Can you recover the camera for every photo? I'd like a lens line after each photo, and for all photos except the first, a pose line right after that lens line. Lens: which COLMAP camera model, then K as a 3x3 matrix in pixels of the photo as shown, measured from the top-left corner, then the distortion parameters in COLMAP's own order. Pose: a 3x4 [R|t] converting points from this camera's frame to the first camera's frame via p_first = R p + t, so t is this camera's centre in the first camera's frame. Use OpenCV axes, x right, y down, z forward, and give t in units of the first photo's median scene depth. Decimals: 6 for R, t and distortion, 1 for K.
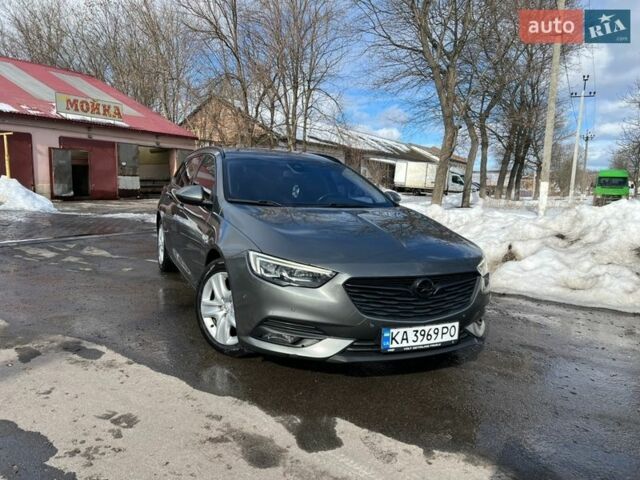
lens RADIAL K [[486.5, 0, 320.0], [0, 486.5, 240.0], [0, 0, 1]] dist [0.037591, -0.034064]
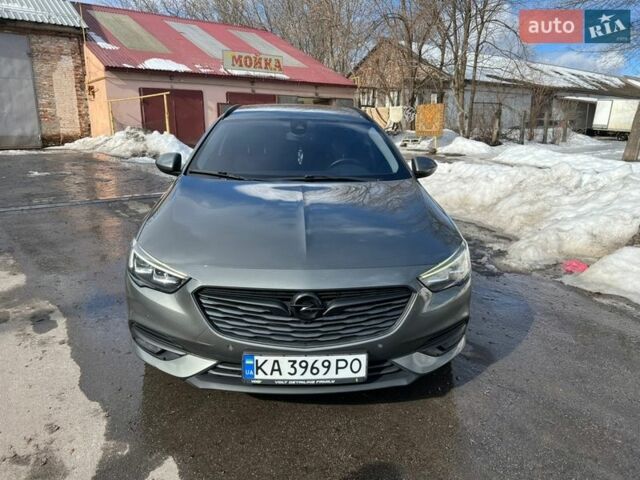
lens RADIAL K [[486.5, 0, 320.0], [0, 486.5, 240.0], [0, 0, 1]] dist [0.037591, -0.034064]
pose [[0.930101, 0.060905, -0.362220, 0.106183], [-0.021674, 0.993539, 0.111402, -0.017843], [0.366665, -0.095765, 0.925411, 0.072537]]
